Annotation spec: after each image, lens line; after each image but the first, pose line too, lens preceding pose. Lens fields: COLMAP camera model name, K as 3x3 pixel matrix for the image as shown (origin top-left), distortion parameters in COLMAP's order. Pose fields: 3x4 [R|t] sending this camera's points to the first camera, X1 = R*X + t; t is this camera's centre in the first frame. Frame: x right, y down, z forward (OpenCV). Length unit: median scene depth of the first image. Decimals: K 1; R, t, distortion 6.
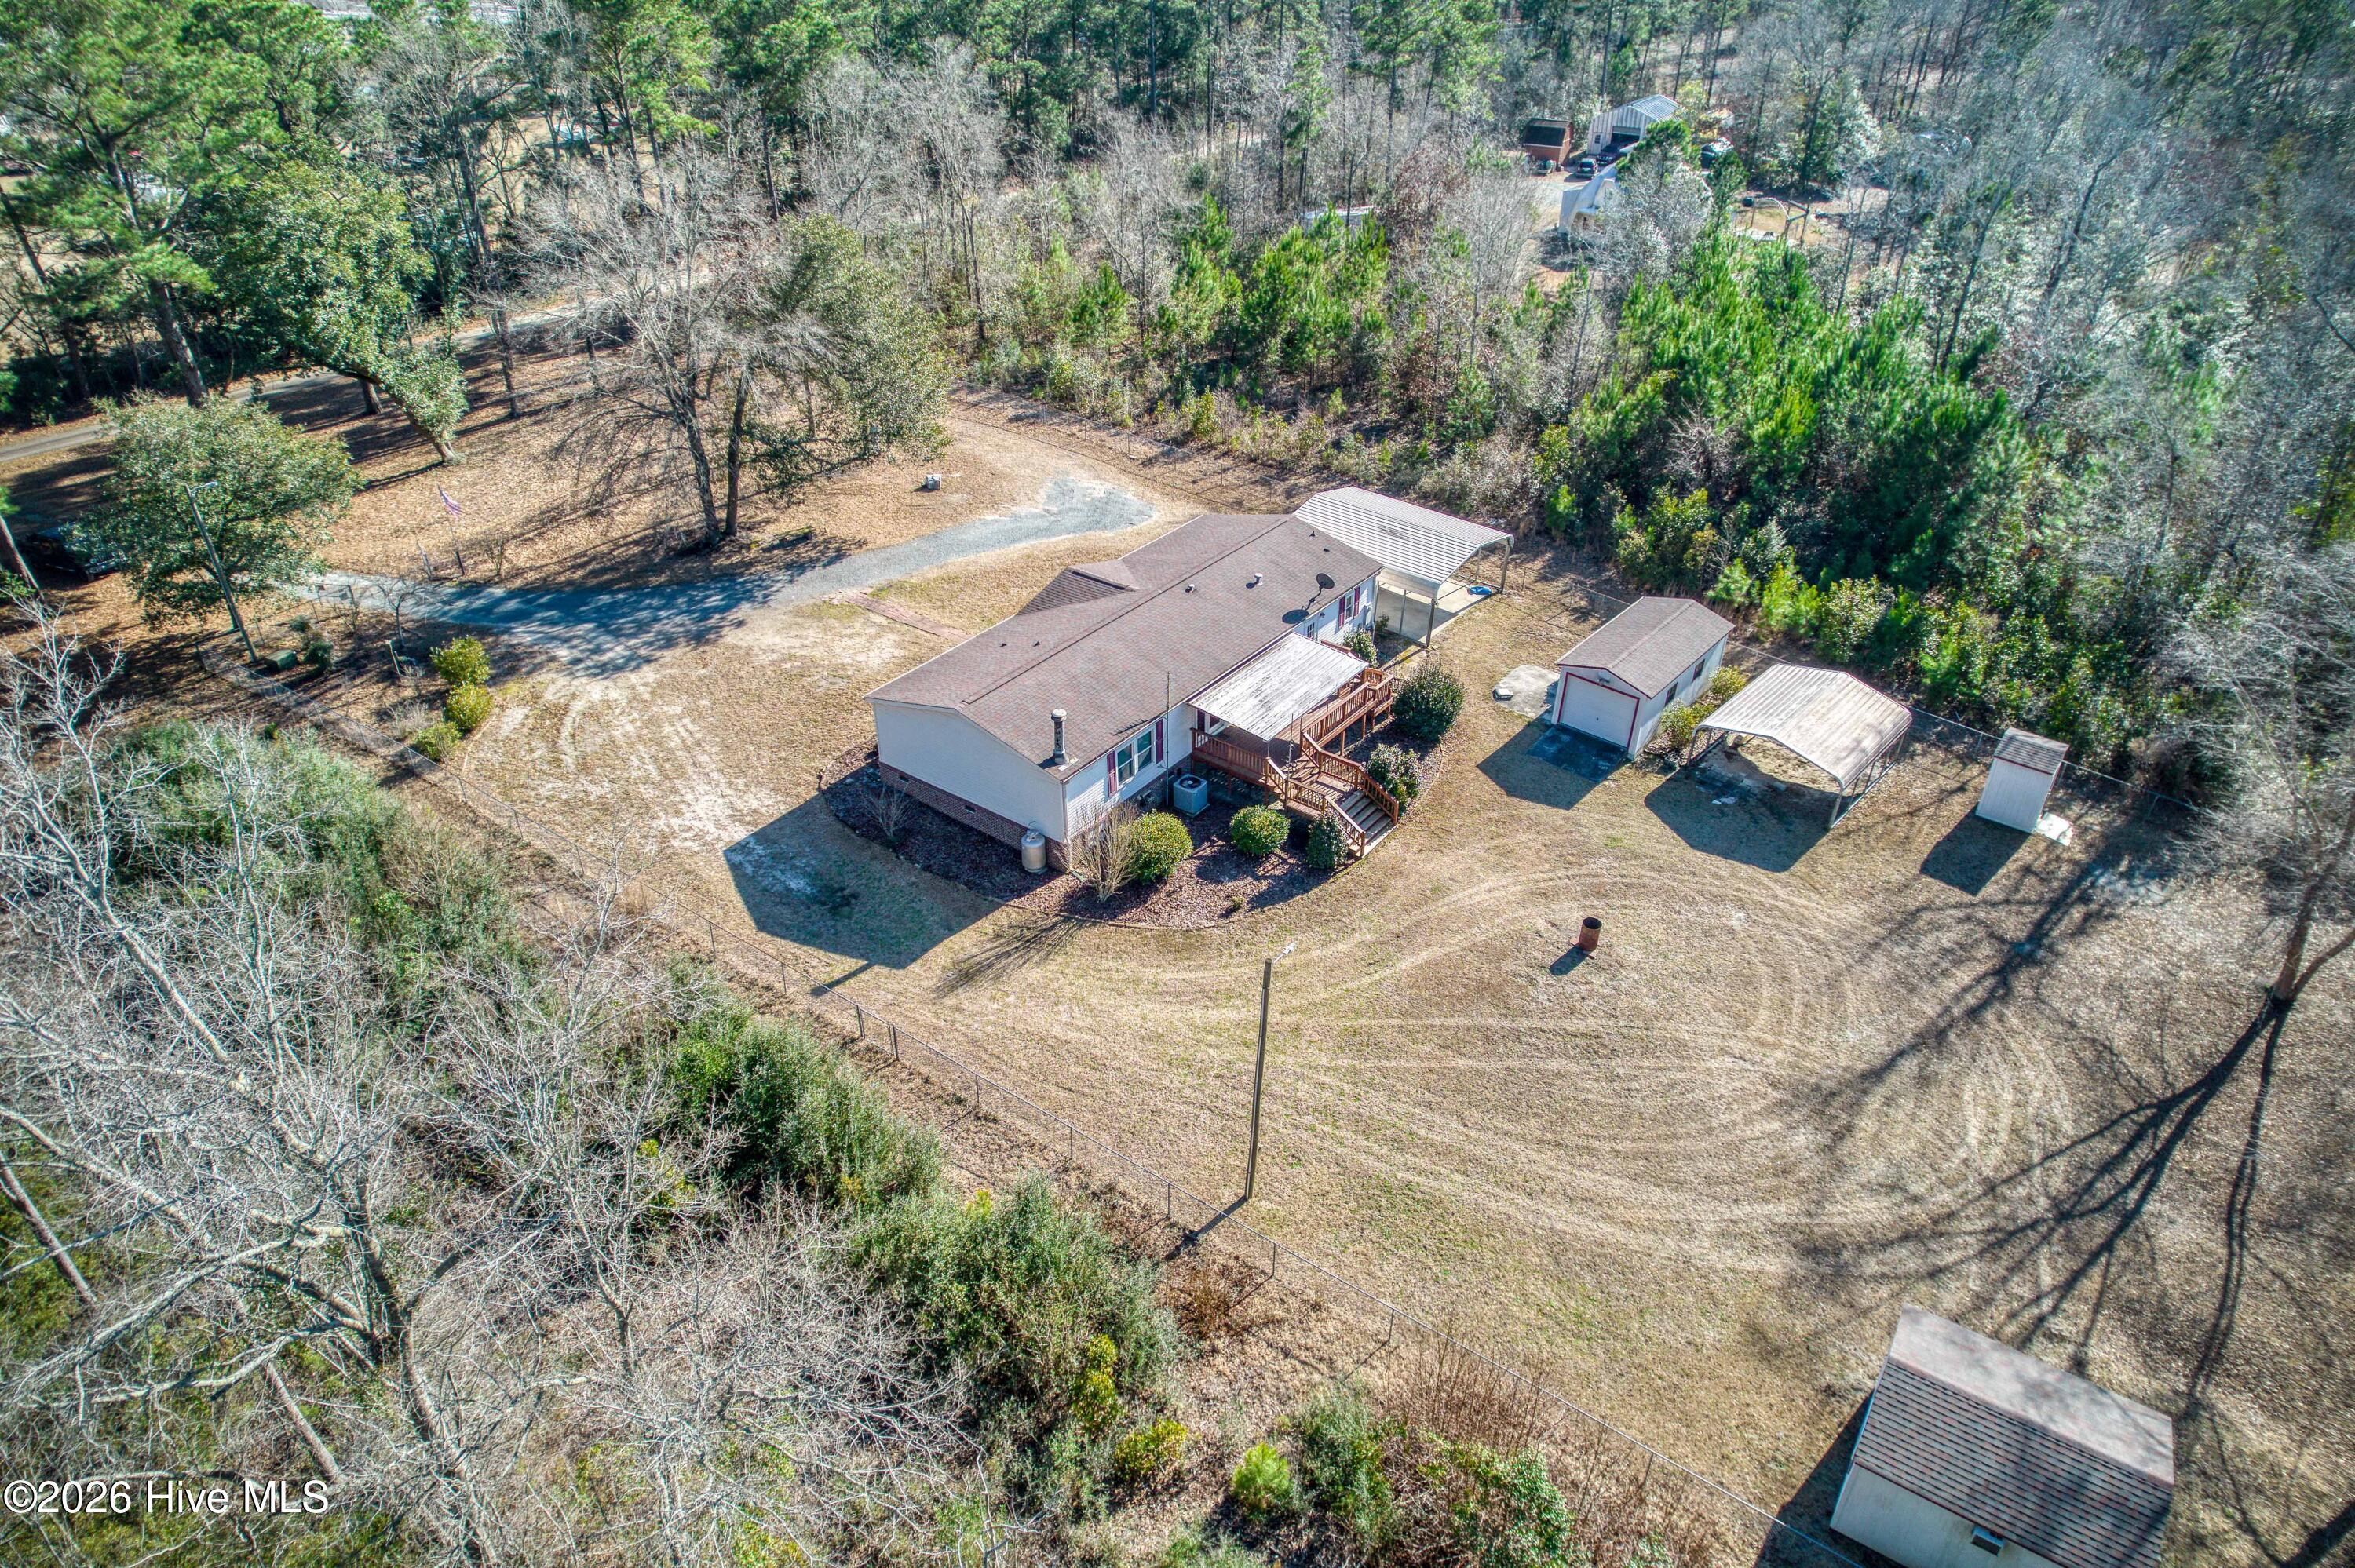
lens RADIAL K [[1507.5, 0, 1185.8], [0, 1507.5, 792.0], [0, 0, 1]] dist [-0.071689, 0.062975]
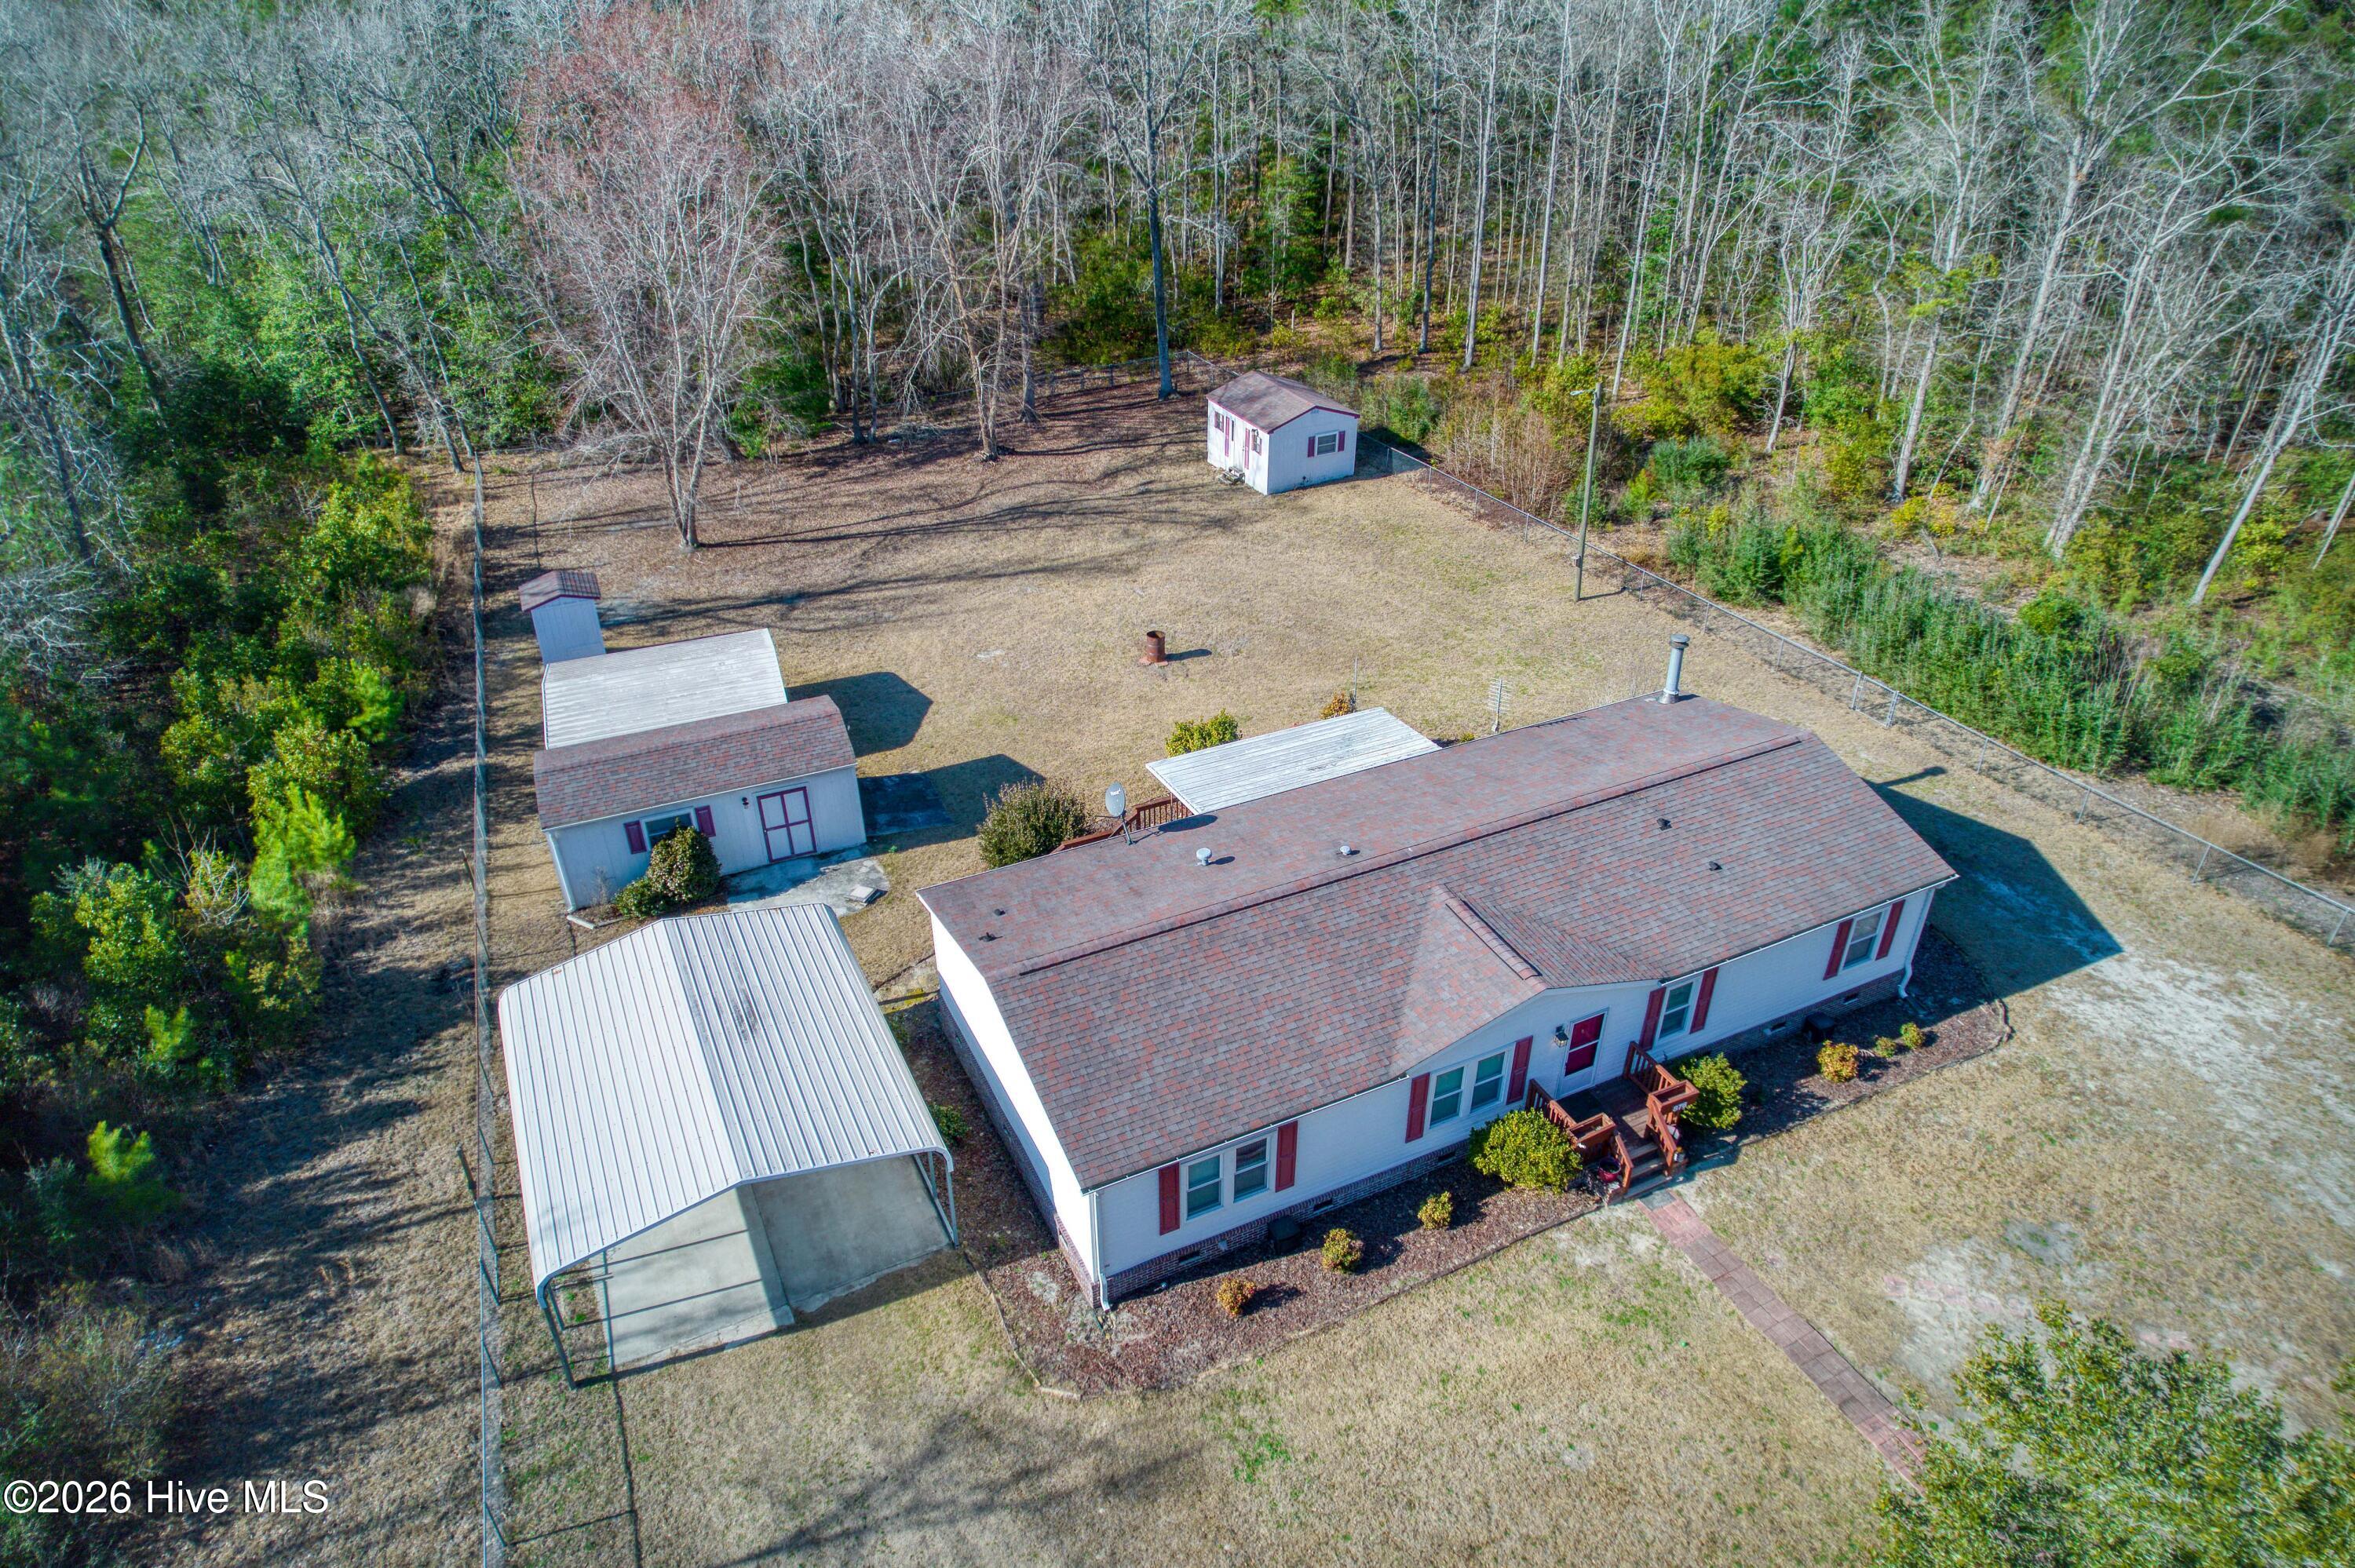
lens RADIAL K [[1507.5, 0, 1185.8], [0, 1507.5, 792.0], [0, 0, 1]] dist [-0.071689, 0.062975]
pose [[-0.886508, -0.251466, 0.388417, -0.159647], [0.248891, 0.448505, 0.858427, -0.665679], [-0.390072, 0.857676, -0.335016, 1.269386]]
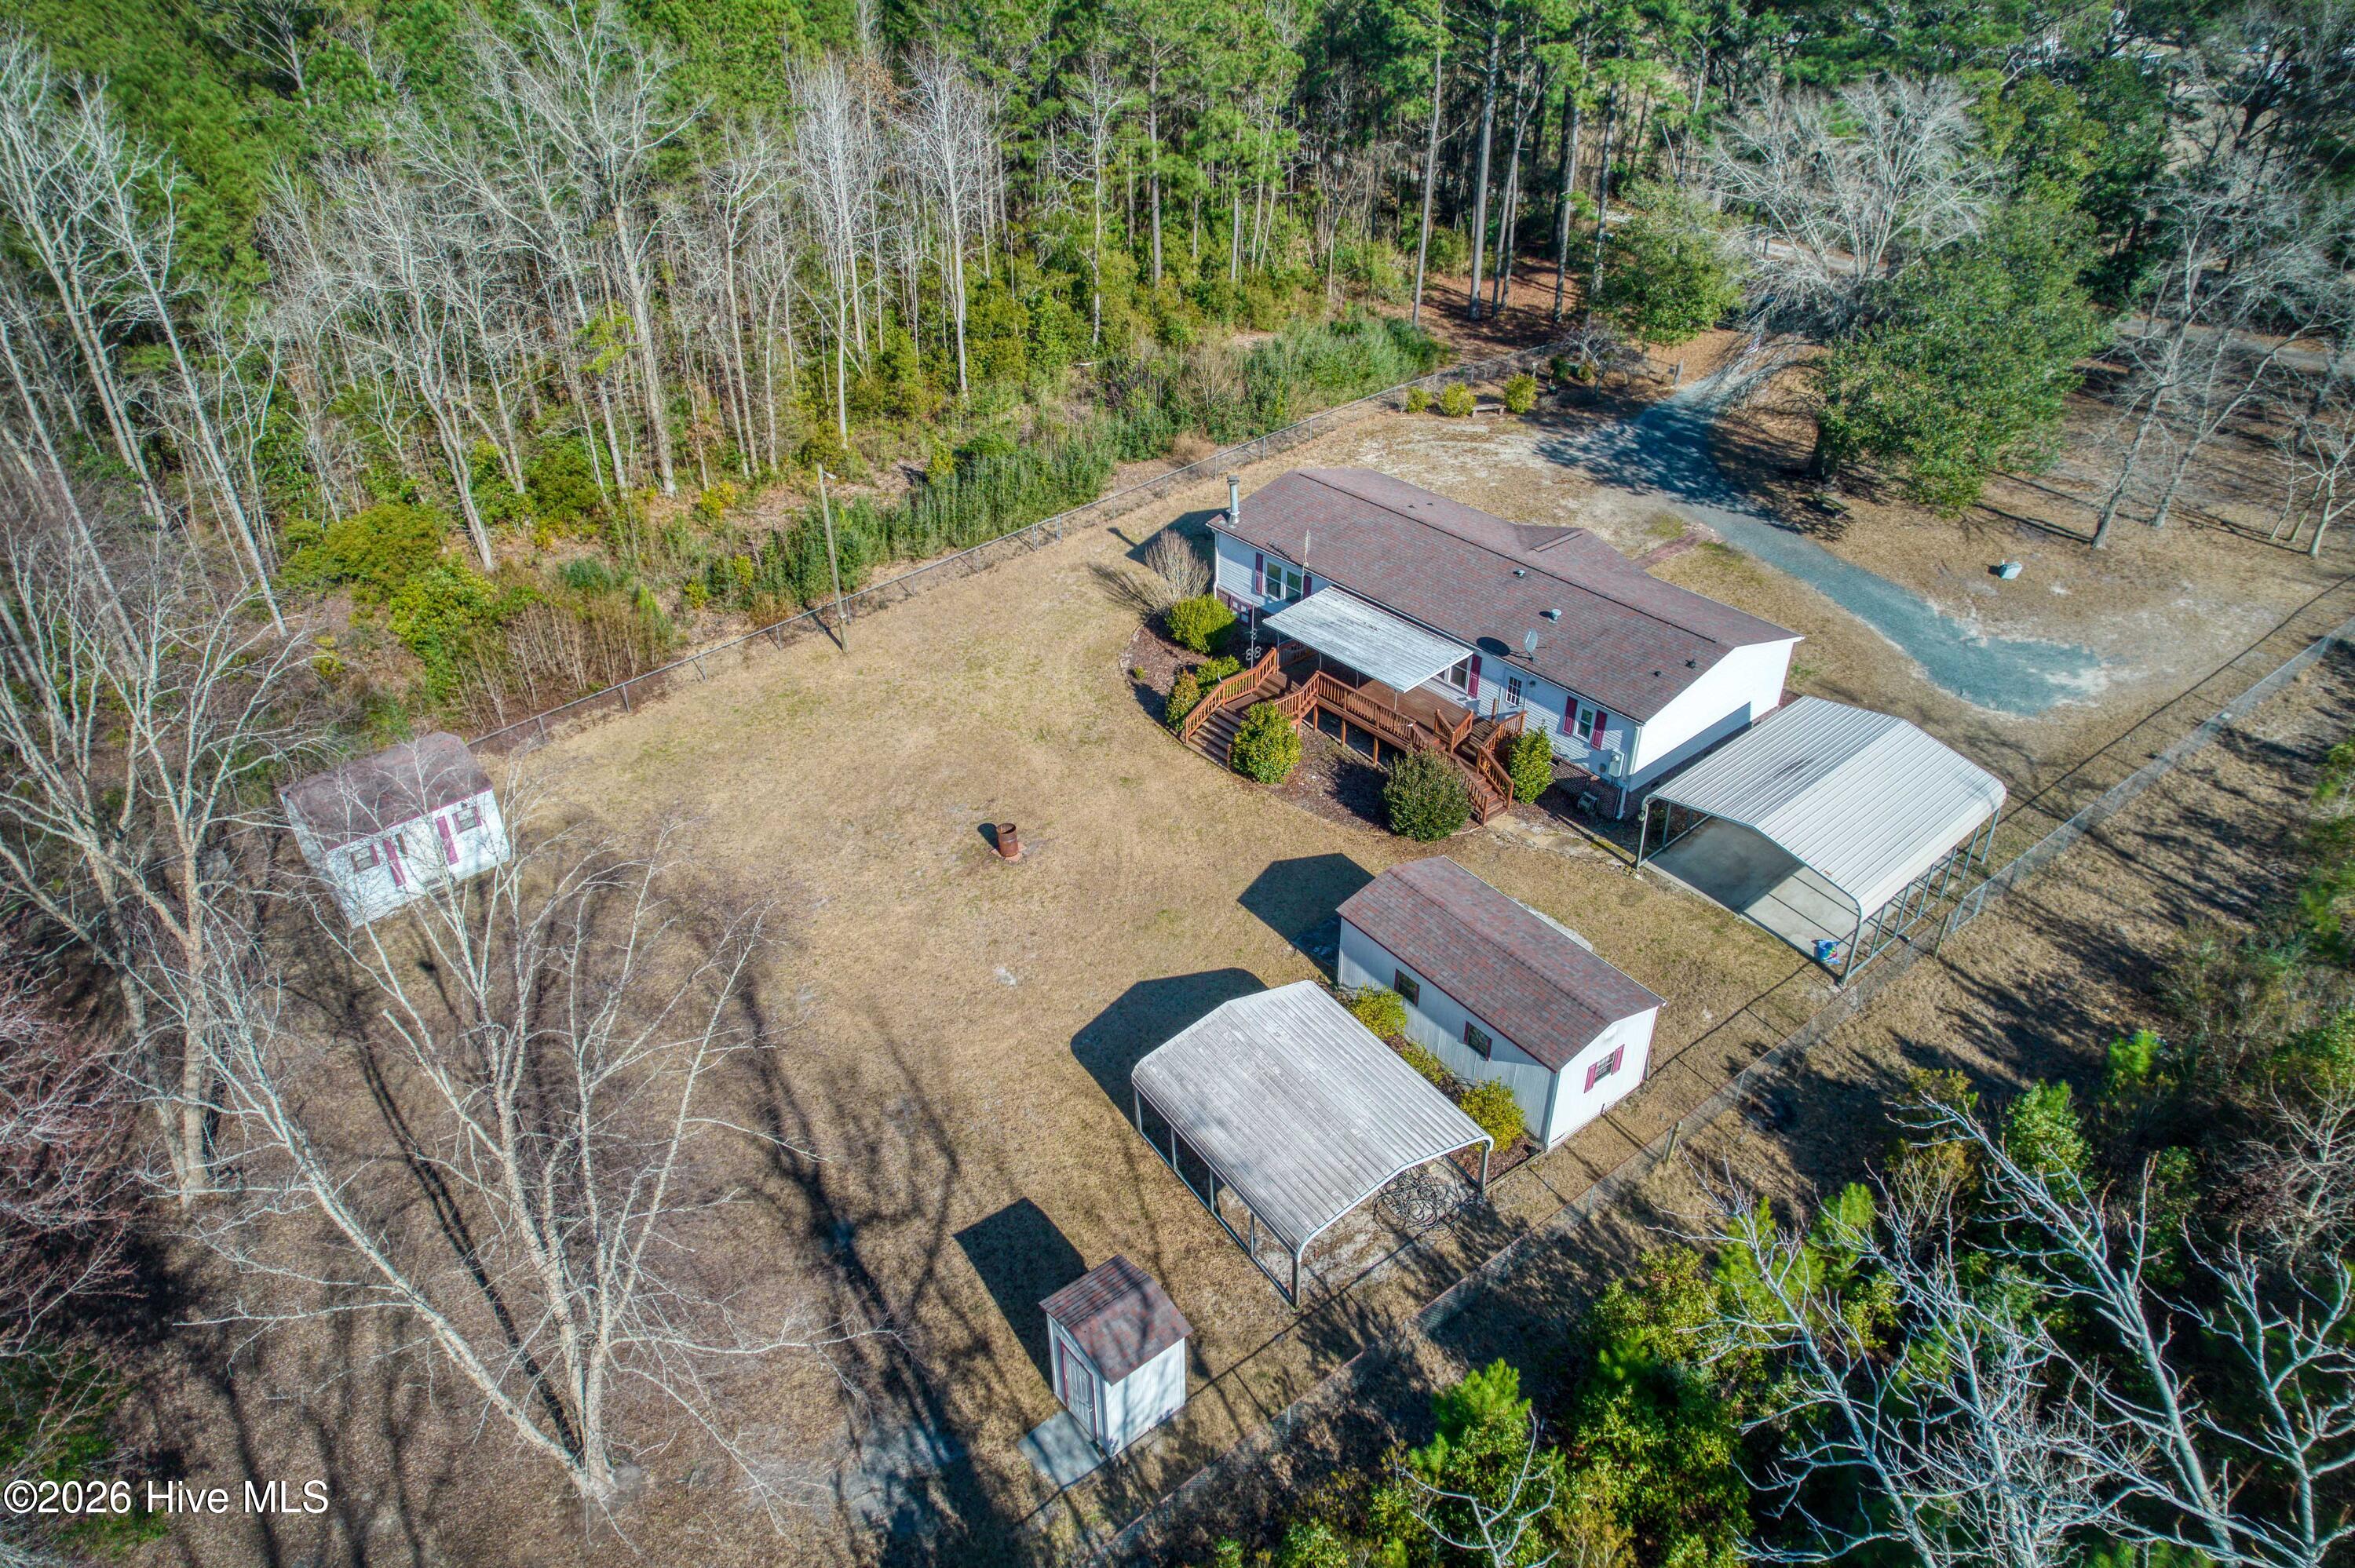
lens RADIAL K [[1507.5, 0, 1185.8], [0, 1507.5, 792.0], [0, 0, 1]] dist [-0.071689, 0.062975]
pose [[-0.229400, 0.530070, -0.816334, 0.922566], [-0.528172, 0.636685, 0.561842, -0.486783], [0.817563, 0.560051, 0.133913, 0.841250]]
